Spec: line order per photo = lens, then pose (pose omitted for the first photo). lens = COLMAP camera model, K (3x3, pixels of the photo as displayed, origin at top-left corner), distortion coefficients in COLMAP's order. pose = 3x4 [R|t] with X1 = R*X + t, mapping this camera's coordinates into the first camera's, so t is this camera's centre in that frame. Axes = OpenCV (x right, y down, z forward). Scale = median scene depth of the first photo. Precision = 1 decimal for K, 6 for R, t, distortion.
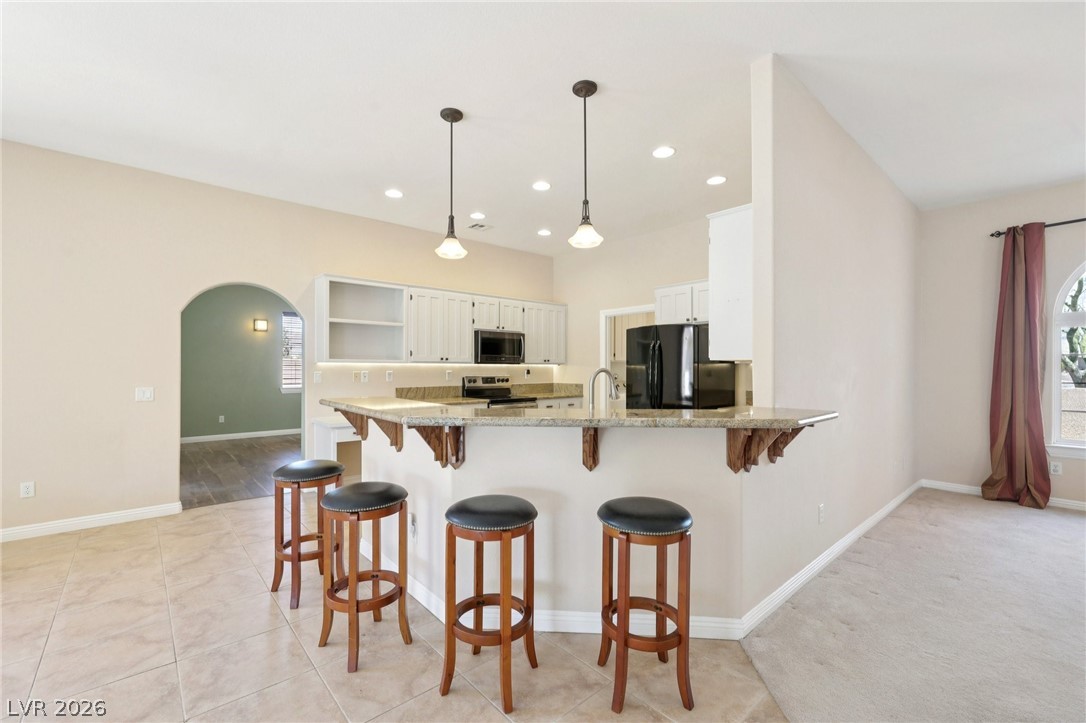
lens RADIAL K [[459.1, 0, 541.8], [0, 459.1, 368.3], [0, 0, 1]] dist [-0.001287, -0.000485]
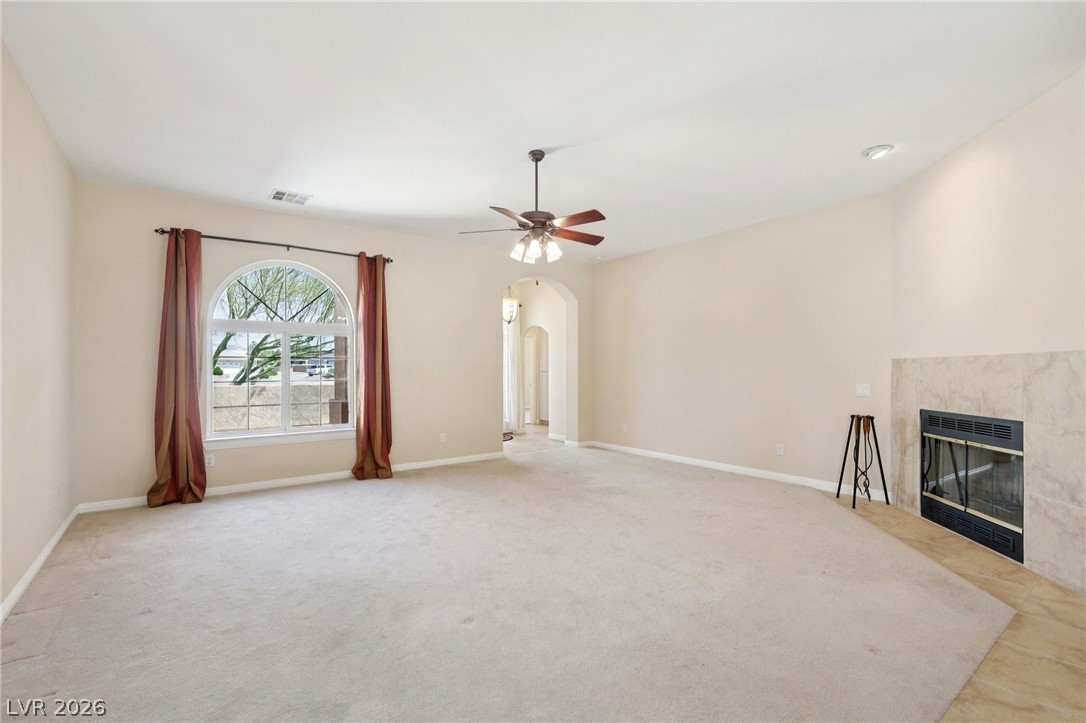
lens RADIAL K [[490.1, 0, 542.9], [0, 490.1, 370.1], [0, 0, 1]] dist [0.003971, 0.000176]
pose [[0.087538, -0.003790, 0.996154, 0.027202], [0.000770, 0.999993, 0.003737, -0.001588], [-0.996161, 0.000440, 0.087540, 0.107055]]
